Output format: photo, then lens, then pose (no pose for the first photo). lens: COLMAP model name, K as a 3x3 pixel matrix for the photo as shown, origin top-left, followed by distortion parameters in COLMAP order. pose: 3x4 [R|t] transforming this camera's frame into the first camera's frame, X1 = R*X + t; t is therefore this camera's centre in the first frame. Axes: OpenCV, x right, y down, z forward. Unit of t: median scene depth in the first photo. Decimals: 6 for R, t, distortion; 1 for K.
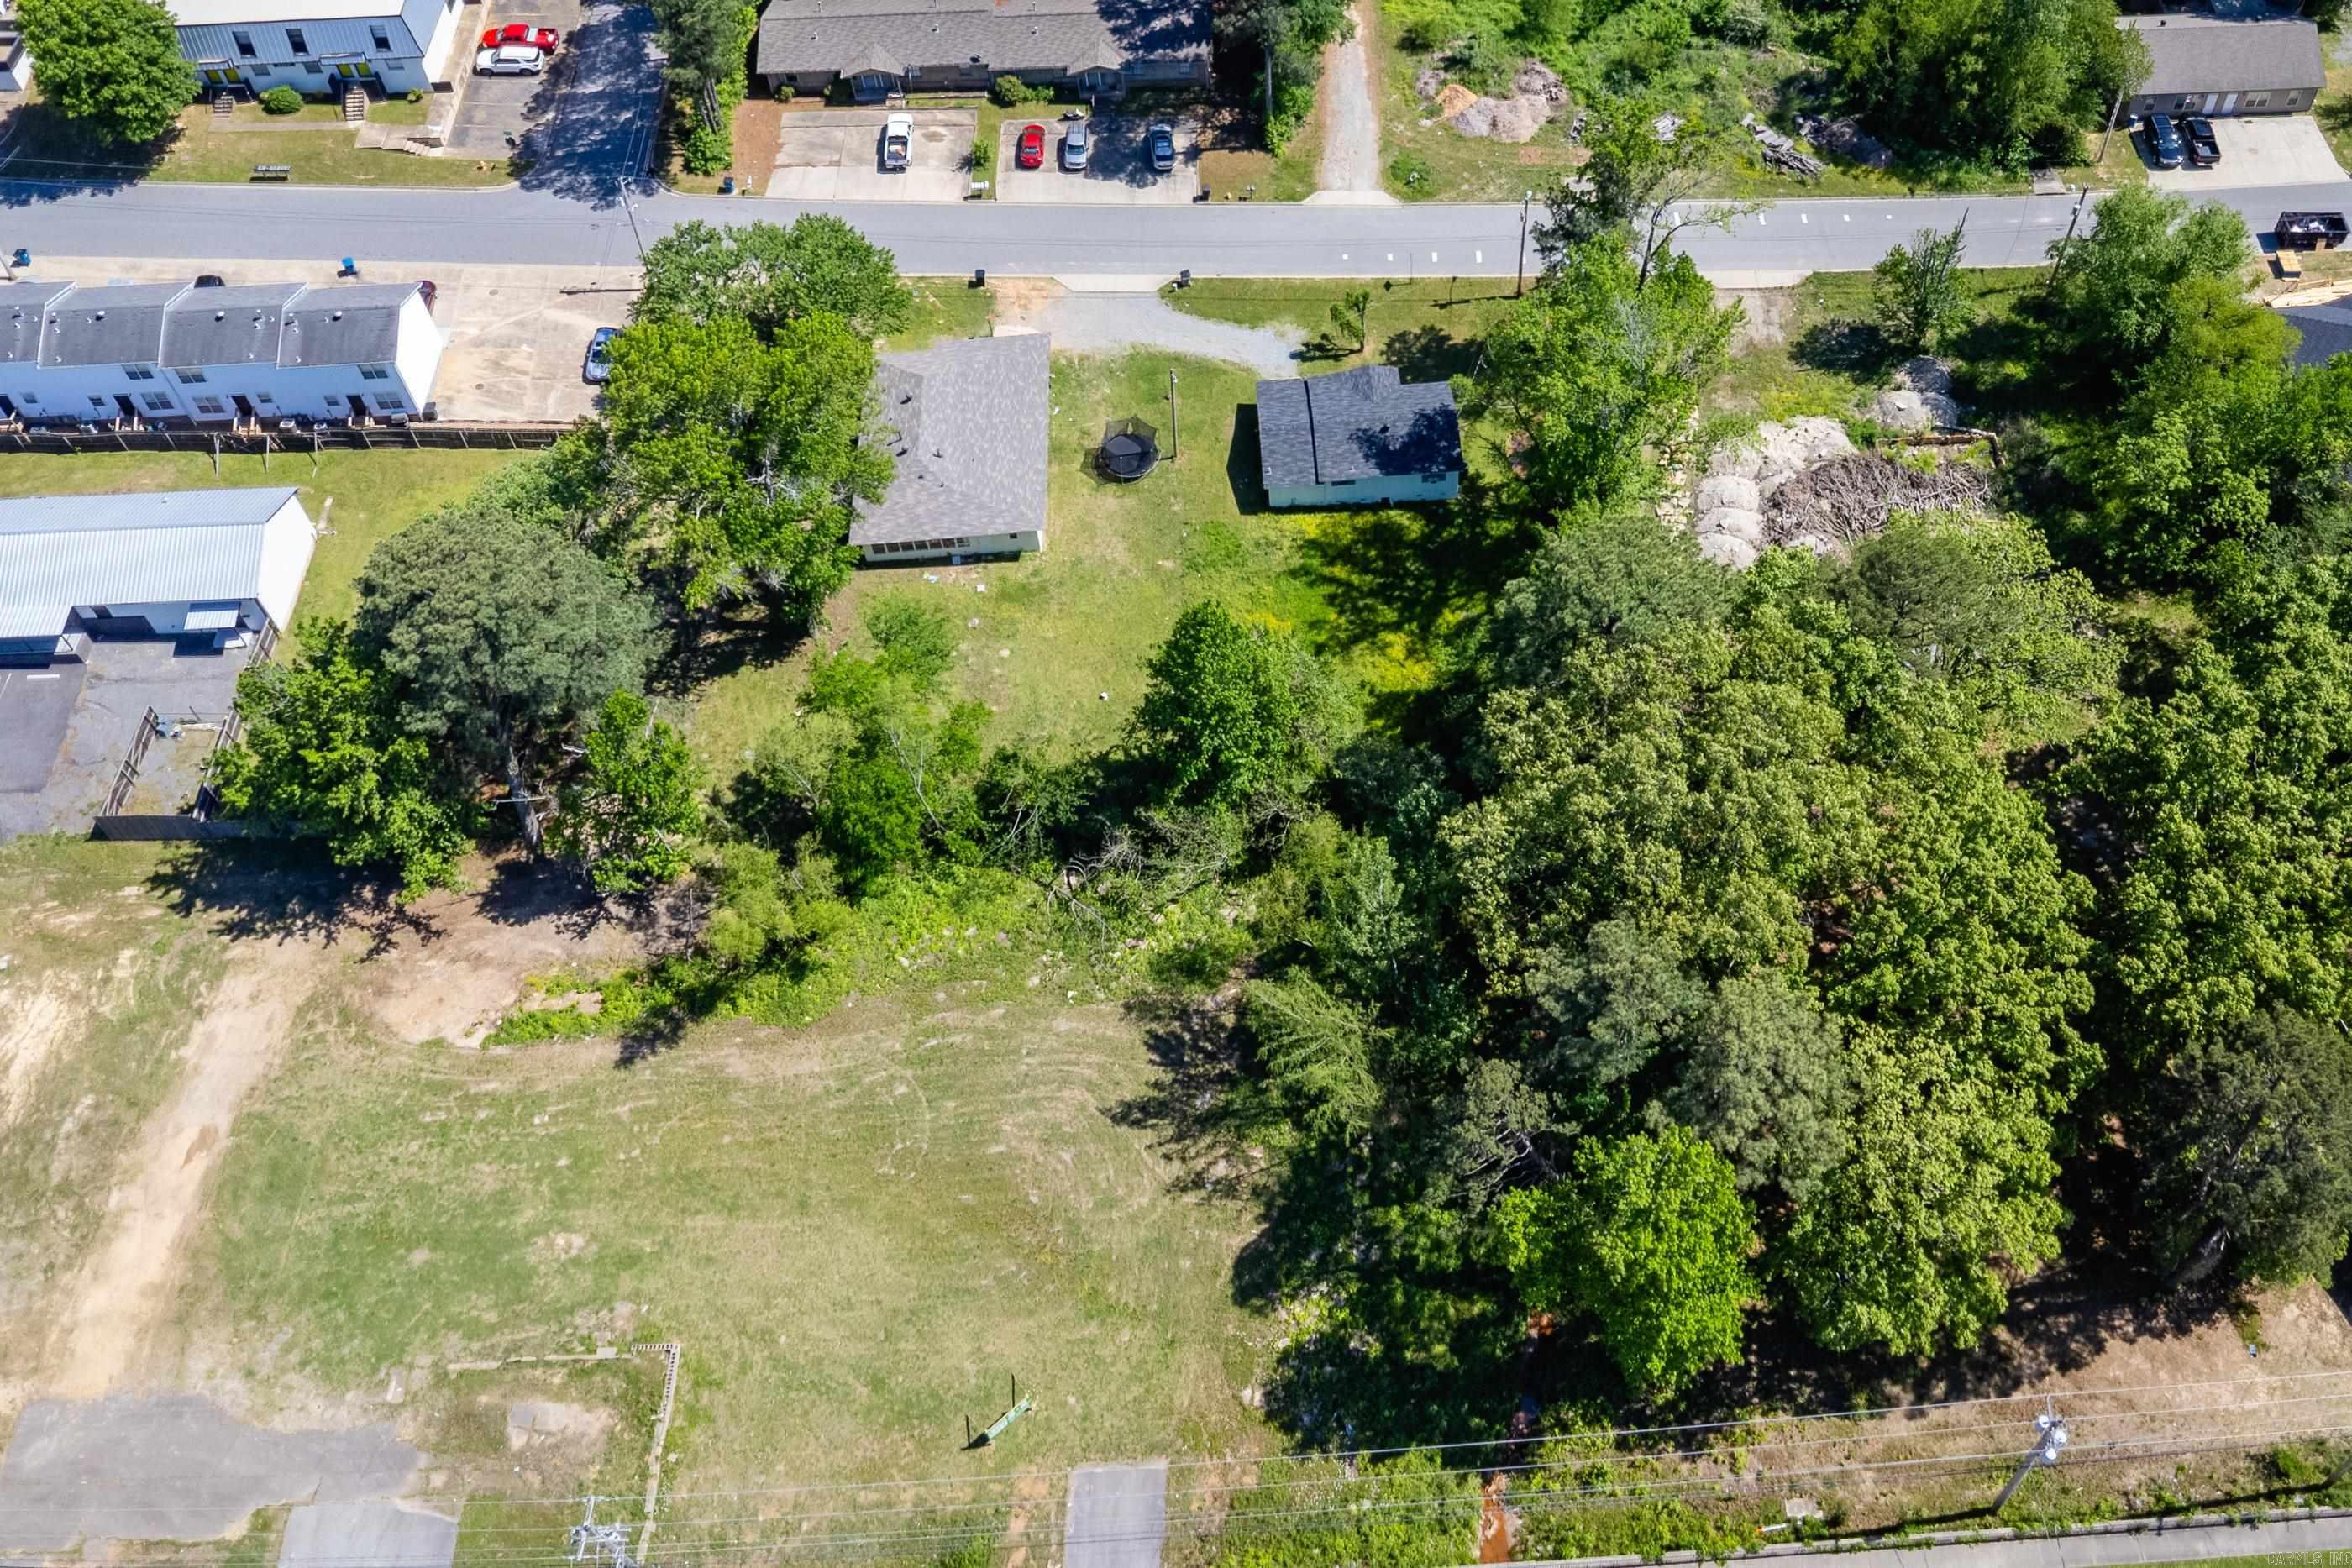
lens RADIAL K [[2110.2, 0, 1360.3], [0, 2110.2, 487.2], [0, 0, 1]] dist [0.011329, -0.001063]
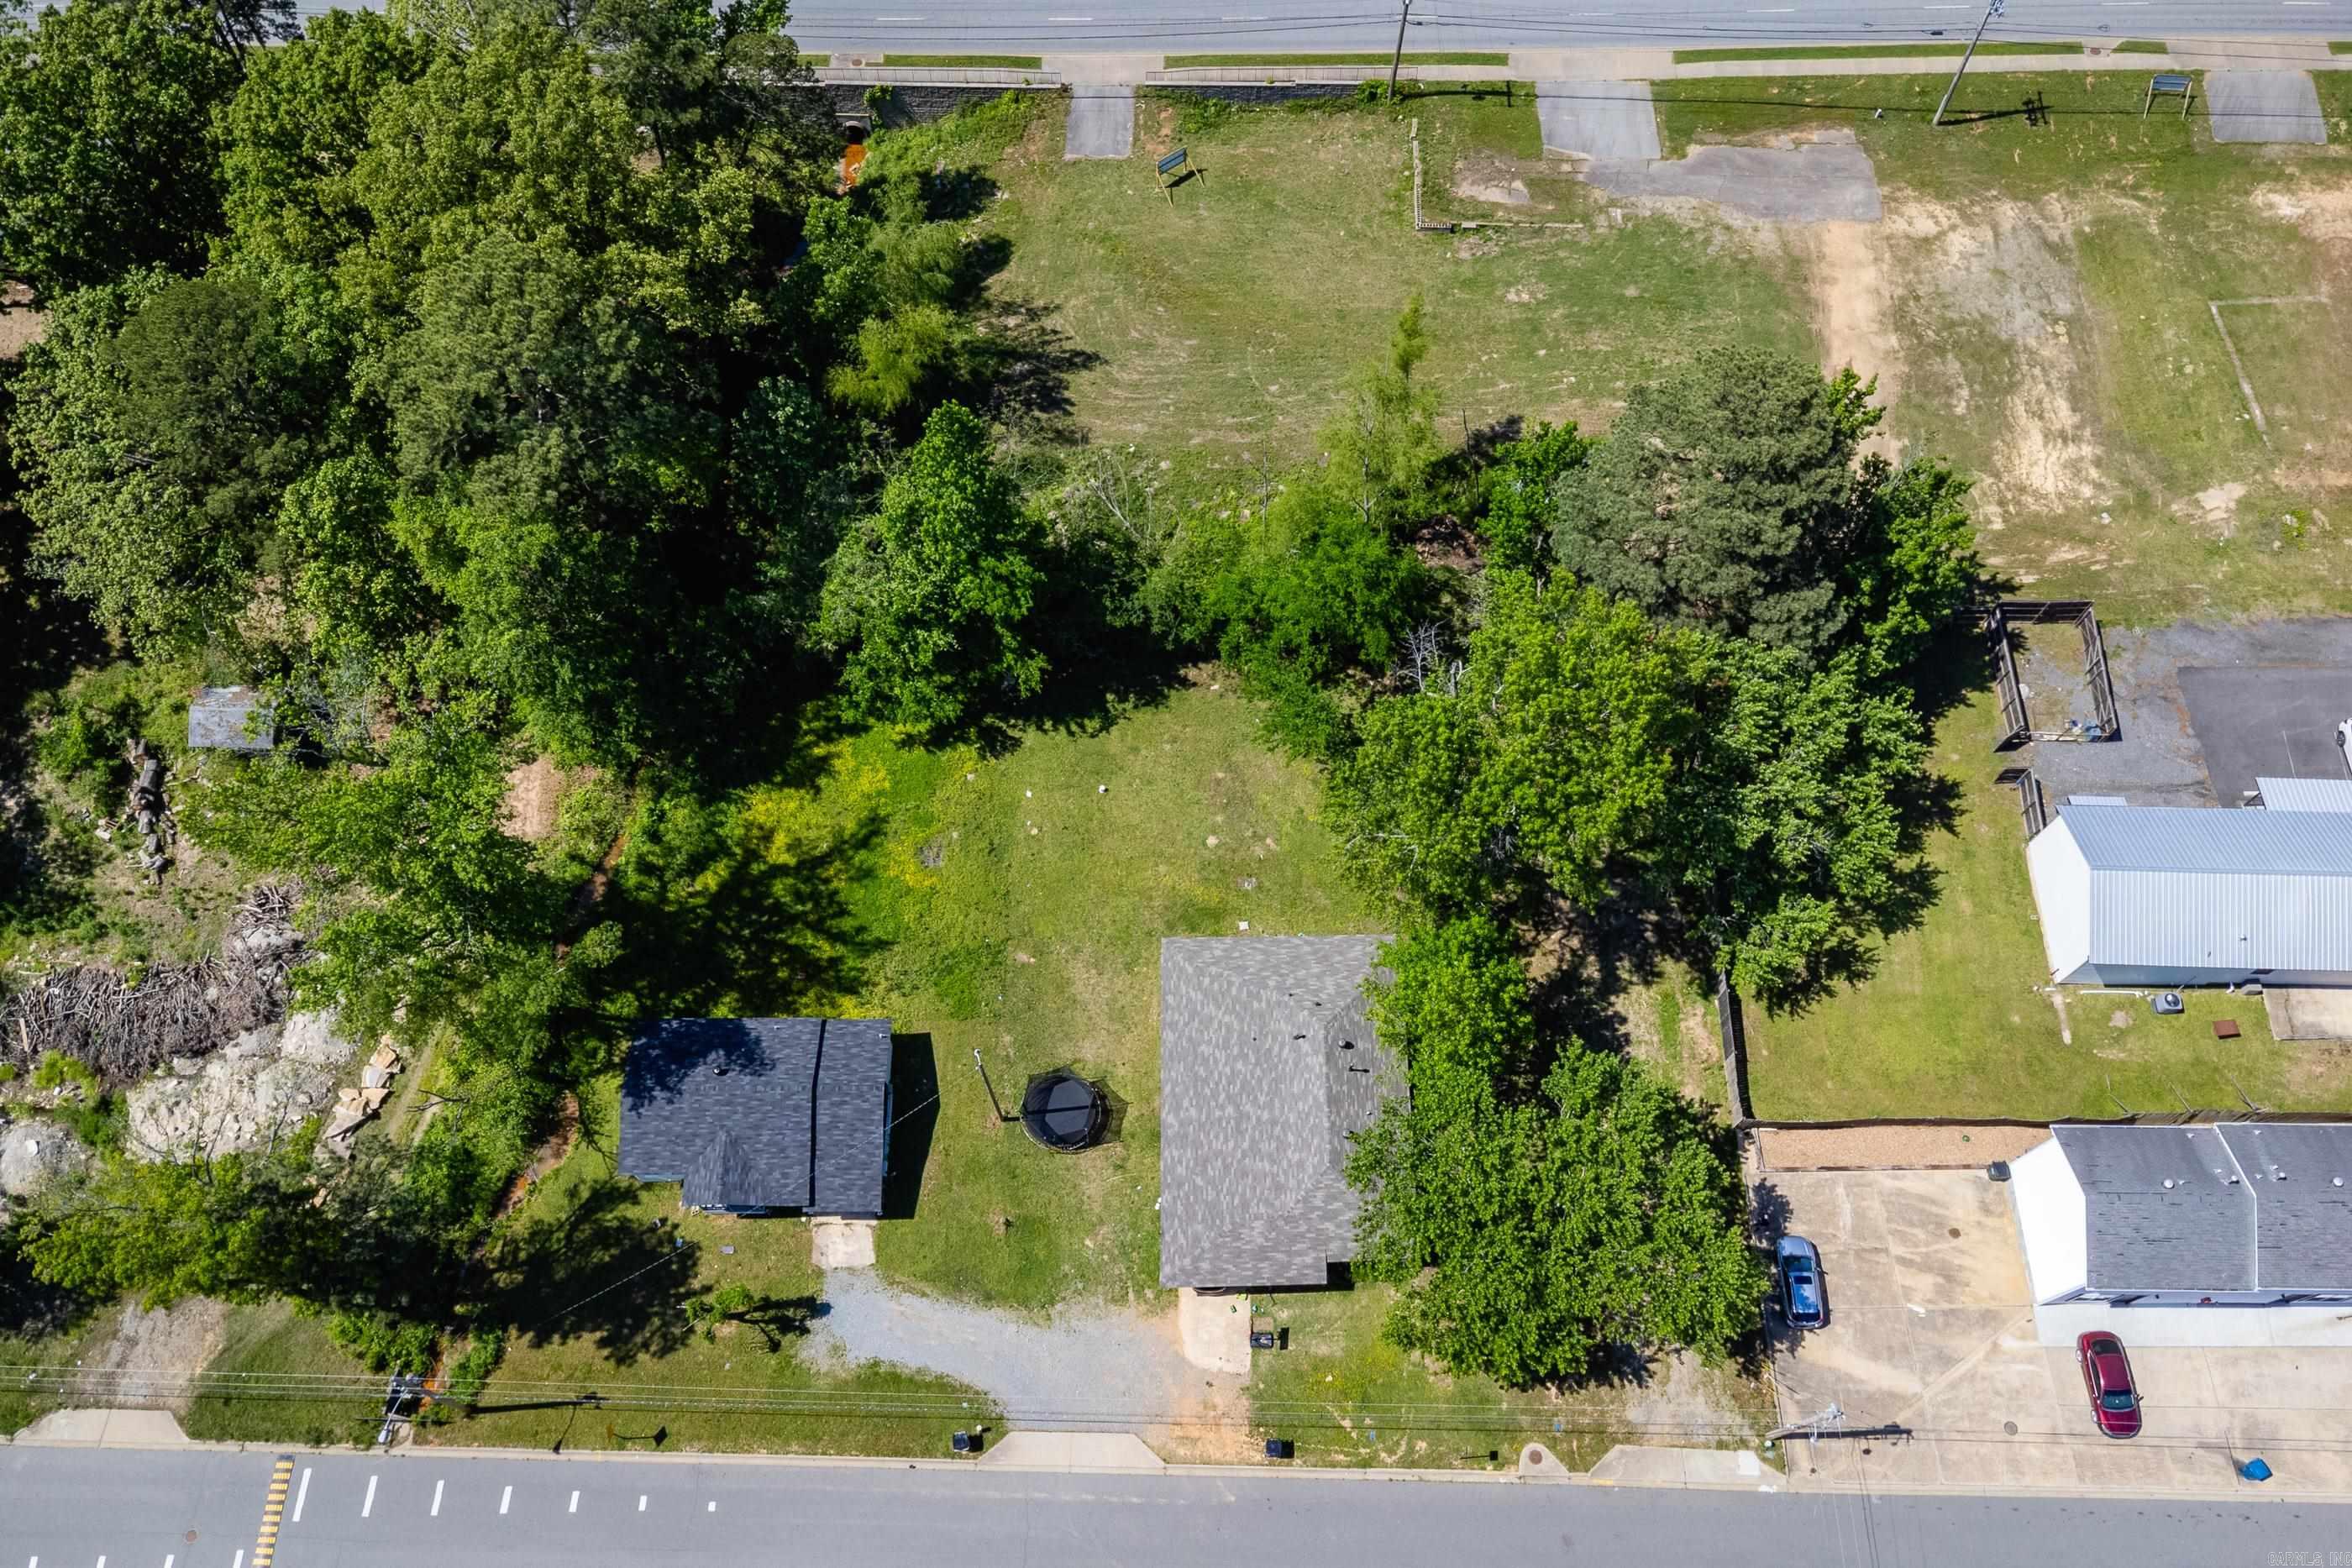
lens RADIAL K [[1714.7, 0, 1167.8], [0, 1714.7, 844.3], [0, 0, 1]] dist [0.012475, -0.012734]
pose [[-0.996768, -0.070204, 0.039043, -0.166314], [0.063446, -0.389916, 0.918662, -0.550318], [-0.049270, 0.918170, 0.393110, 0.669181]]
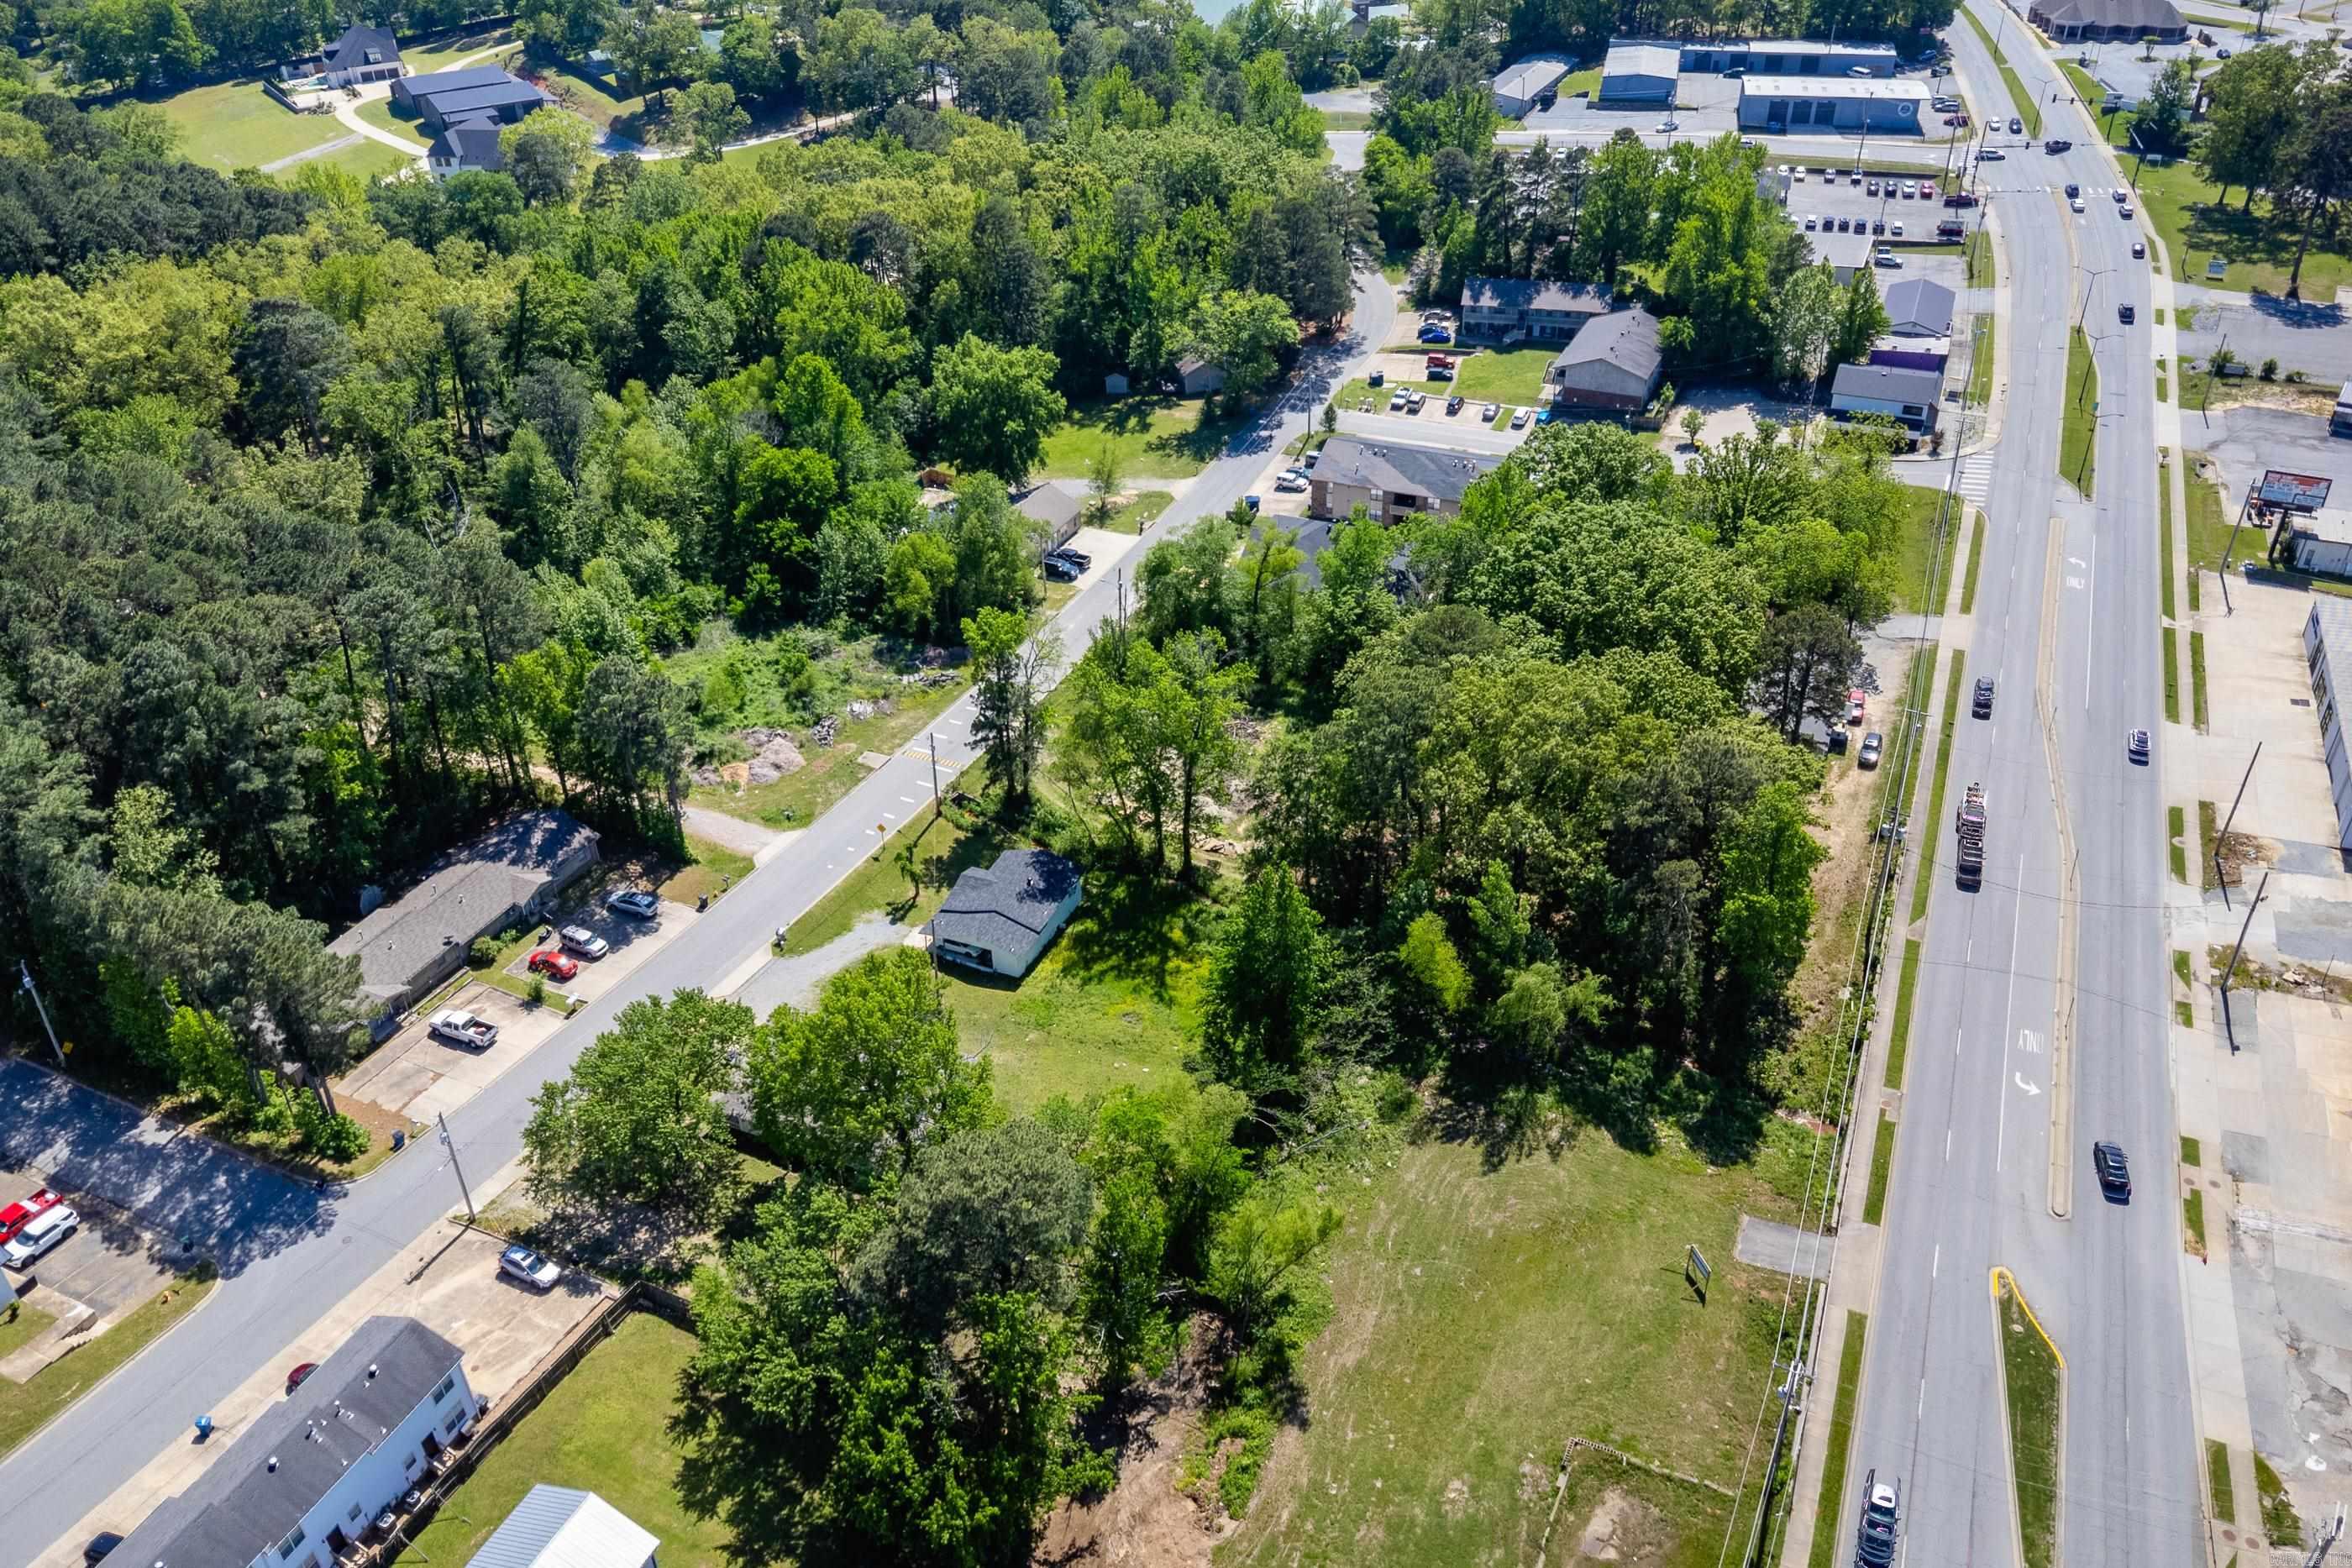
lens RADIAL K [[1764.2, 0, 1176.0], [0, 1764.2, 784.0], [0, 0, 1]] dist [0.004095, -0.001948]
pose [[0.466363, -0.485502, 0.739455, -0.731592], [0.673737, 0.736634, 0.058734, -0.075612], [-0.573223, 0.470807, 0.670639, 0.171840]]
